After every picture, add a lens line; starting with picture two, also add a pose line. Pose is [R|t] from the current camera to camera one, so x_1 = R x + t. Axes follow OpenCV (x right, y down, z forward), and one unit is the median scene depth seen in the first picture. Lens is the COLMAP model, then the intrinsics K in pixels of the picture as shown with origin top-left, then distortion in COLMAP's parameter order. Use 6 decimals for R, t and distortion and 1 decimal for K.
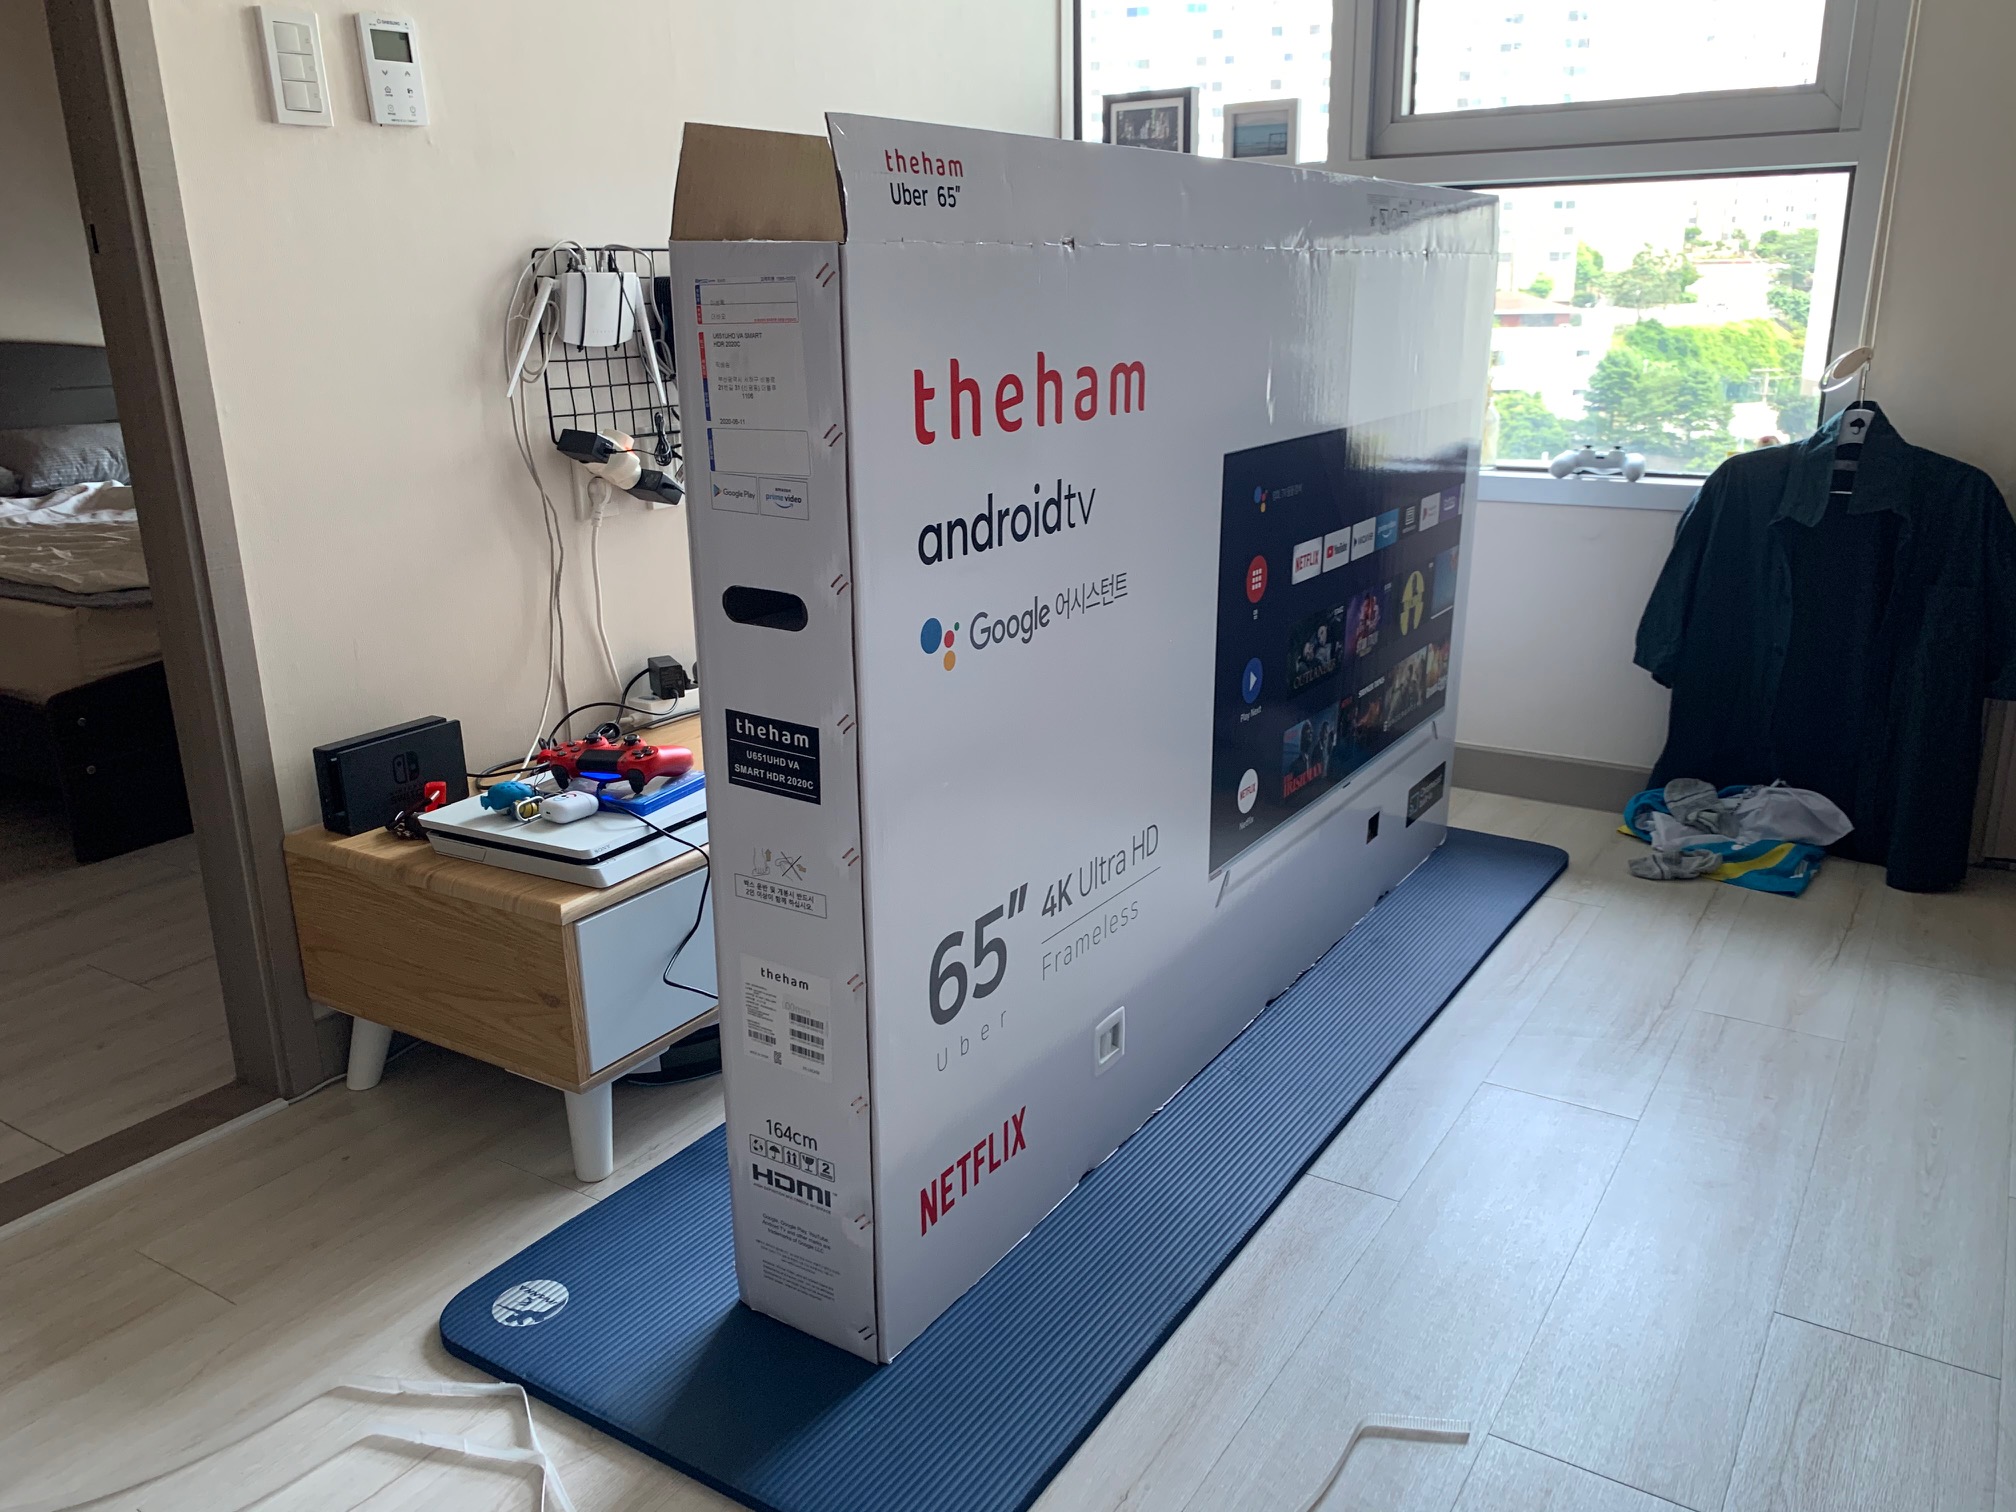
lens RADIAL K [[1594.3, 0, 999.4], [0, 1594.3, 758.6], [0, 0, 1]] dist [0.070544, -0.000541]
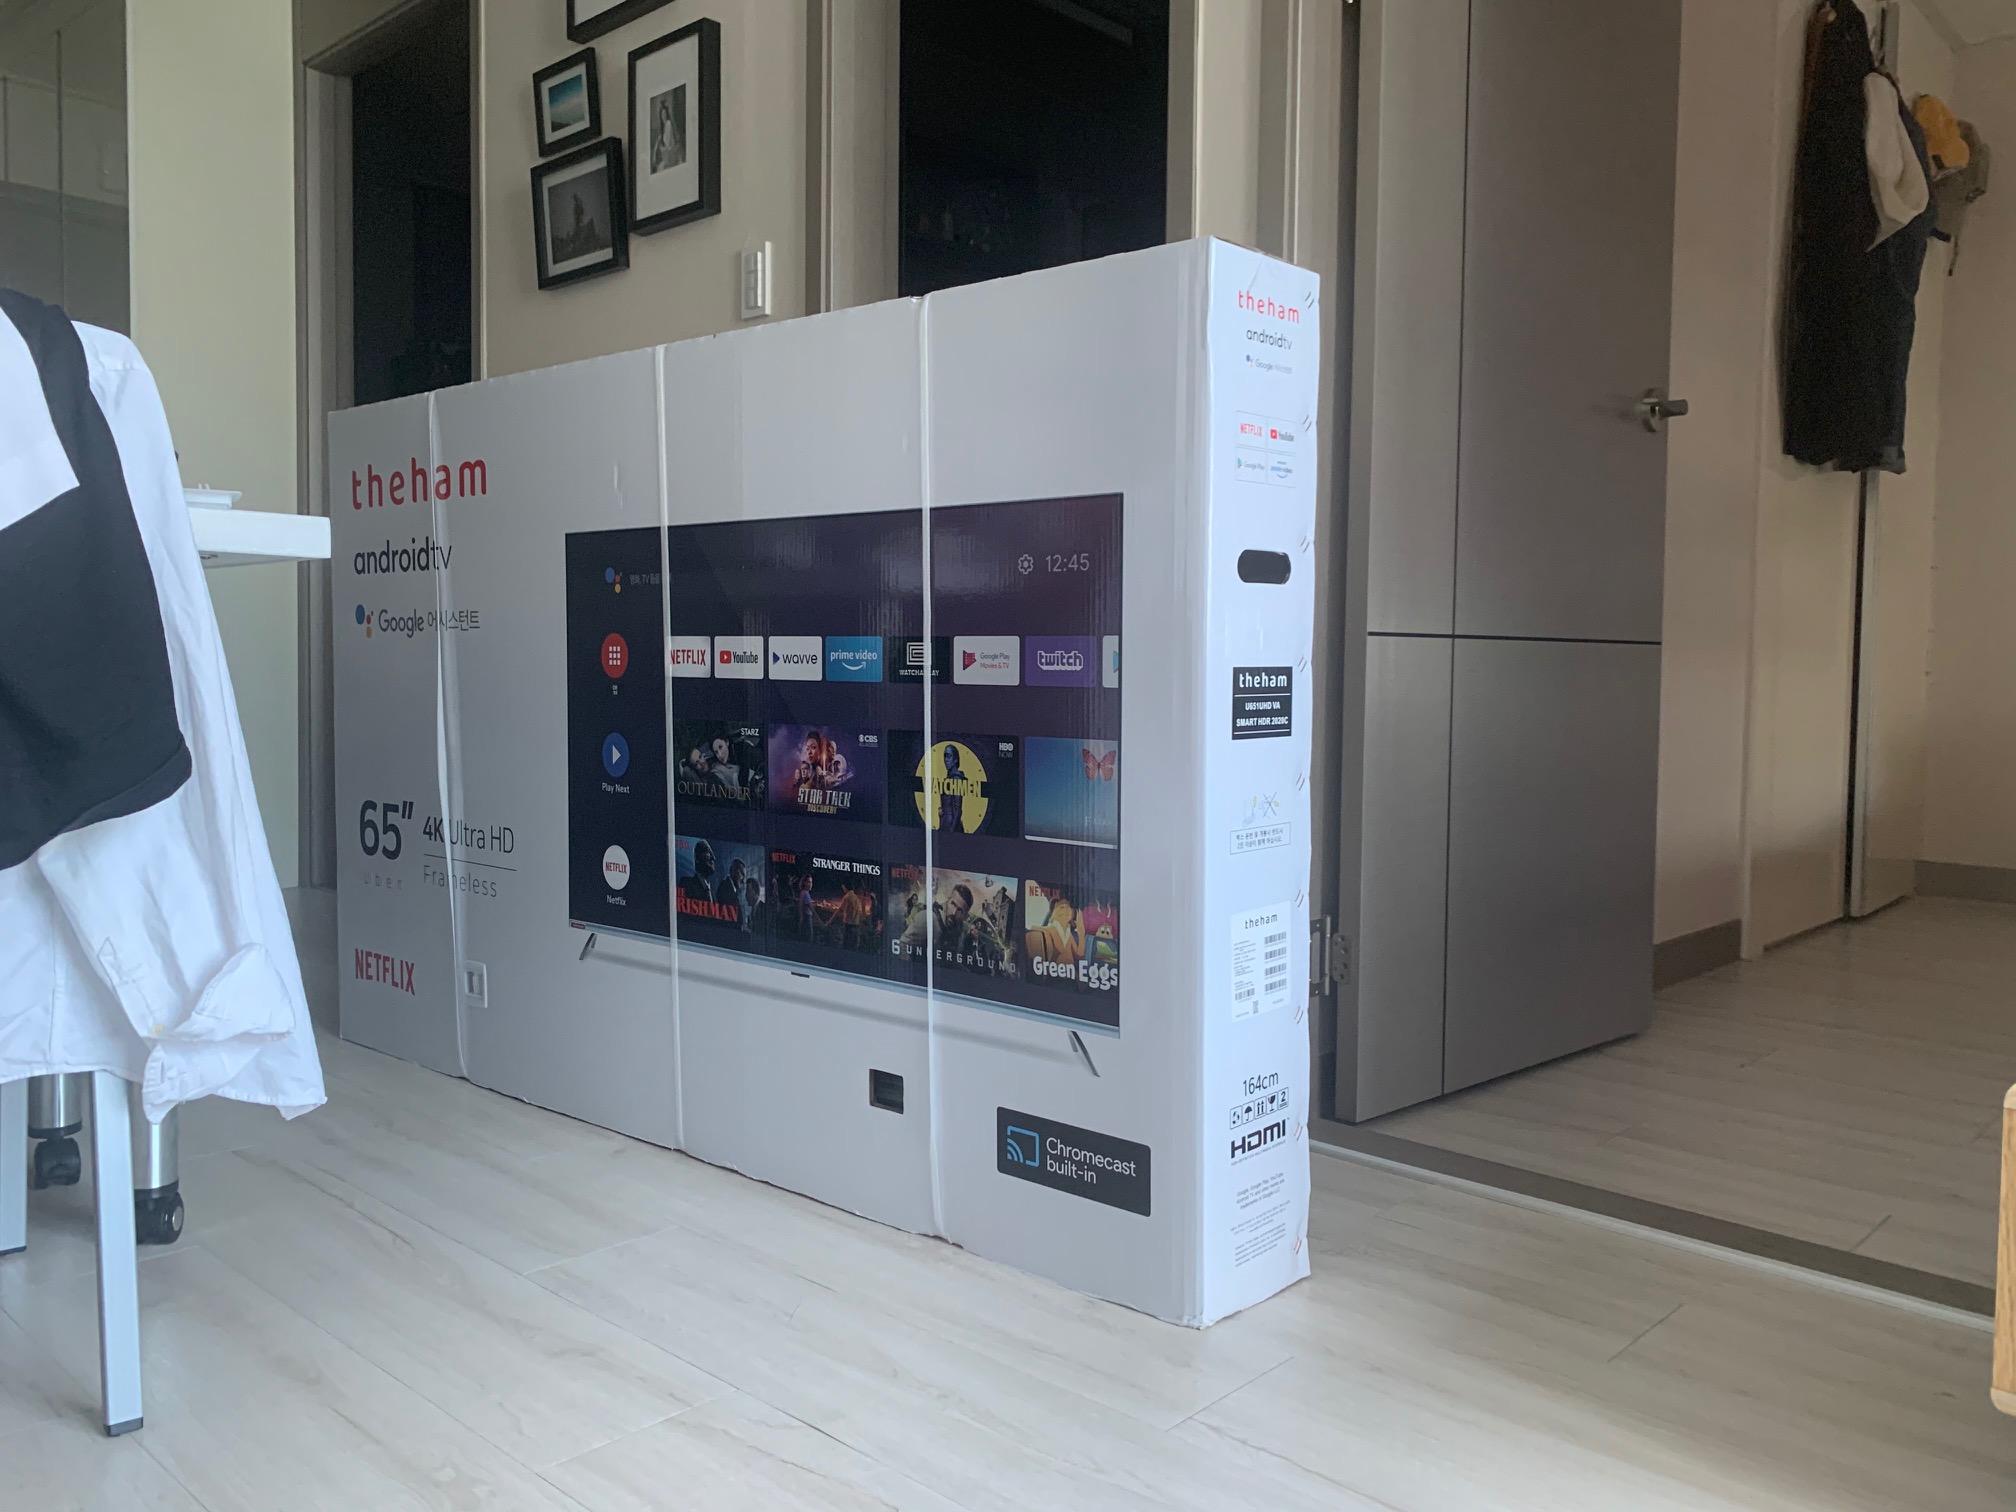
lens RADIAL K [[1559.7, 0, 1008.0], [0, 1559.7, 756.0], [0, 0, 1]] dist [-0.058263, -0.002484]
pose [[-0.125257, 0.057612, -0.990450, 1.507098], [-0.310130, 0.946011, 0.094247, -0.297975], [0.942406, 0.318974, -0.100628, 1.801607]]
